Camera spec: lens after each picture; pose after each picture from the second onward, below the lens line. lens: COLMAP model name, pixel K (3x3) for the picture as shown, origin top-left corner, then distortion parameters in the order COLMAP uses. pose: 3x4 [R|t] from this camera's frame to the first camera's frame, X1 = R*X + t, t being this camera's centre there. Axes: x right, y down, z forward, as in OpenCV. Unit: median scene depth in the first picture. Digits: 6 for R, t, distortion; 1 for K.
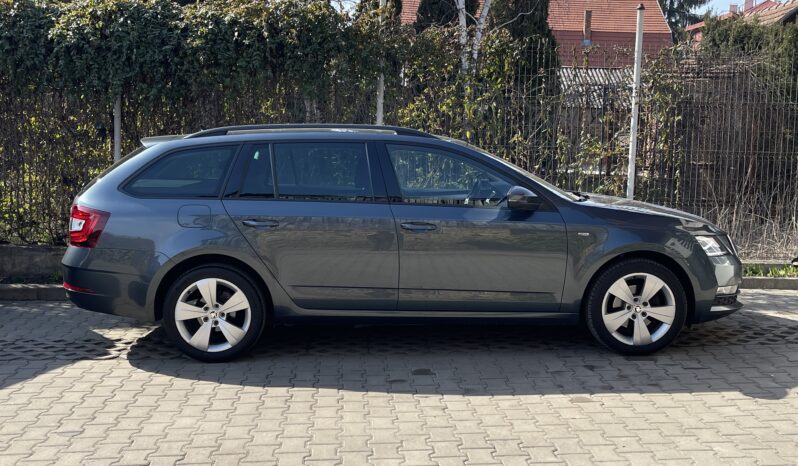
lens RADIAL K [[919.5, 0, 398.6], [0, 919.5, 236.9], [0, 0, 1]] dist [0.016552, 0.000442]
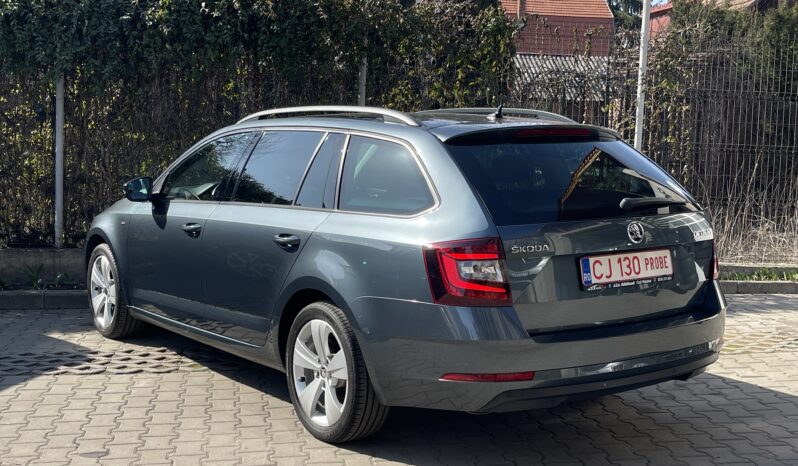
lens RADIAL K [[1046.8, 0, 402.2], [0, 1046.8, 239.5], [0, 0, 1]] dist [0.028094, -0.061666]
pose [[0.995749, 0.001369, 0.092100, -0.076809], [-0.000918, 0.999987, -0.004941, 0.007055], [-0.092105, 0.004836, 0.995738, -0.008124]]
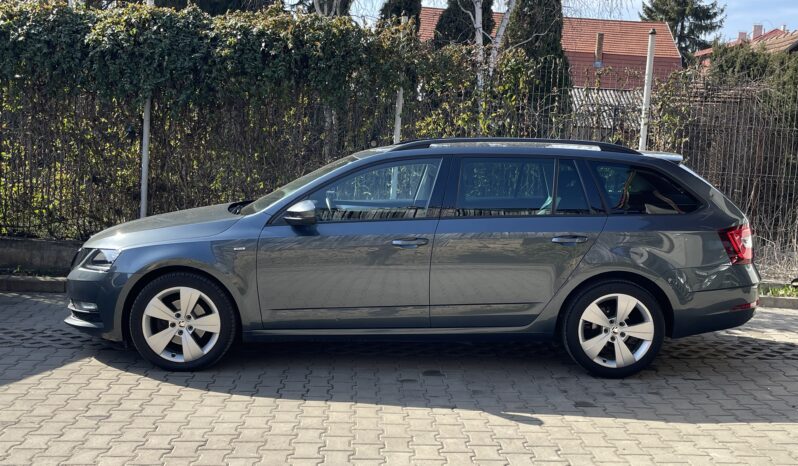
lens RADIAL K [[897.2, 0, 399.0], [0, 897.2, 233.0], [0, 0, 1]] dist [0.013796, 0.003392]
pose [[0.999329, 0.035021, -0.010737, -0.004110], [-0.035184, 0.999262, -0.015395, 0.003008], [0.010190, 0.015762, 0.999824, -0.013265]]
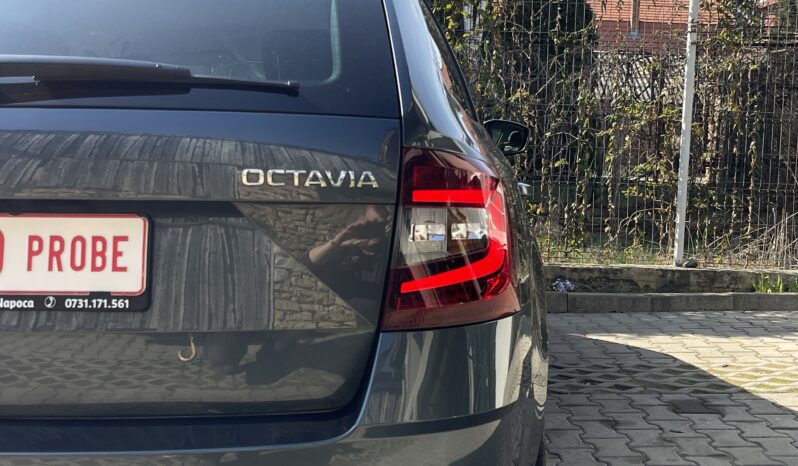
lens RADIAL K [[1098.6, 0, 399.0], [0, 1098.6, 233.0], [0, 0, 1]] dist [0.046502, -0.008450]
pose [[0.999892, 0.011603, -0.009068, 0.048951], [-0.011892, 0.999402, -0.032477, 0.028020], [0.008686, 0.032581, 0.999431, 0.183484]]
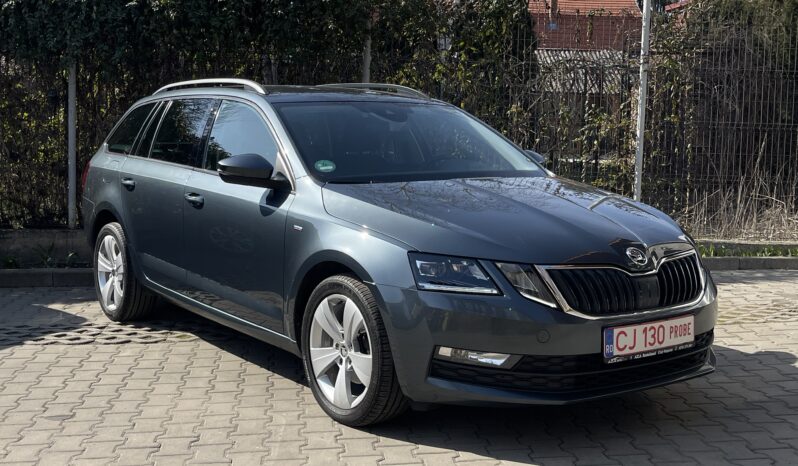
lens RADIAL K [[1008.9, 0, 401.2], [0, 1008.9, 218.9], [0, 0, 1]] dist [0.016983, -0.038381]
pose [[0.998607, -0.004721, 0.052561, -0.039931], [0.005766, 0.999788, -0.019755, 0.022226], [-0.052456, 0.020030, 0.998422, 0.010589]]
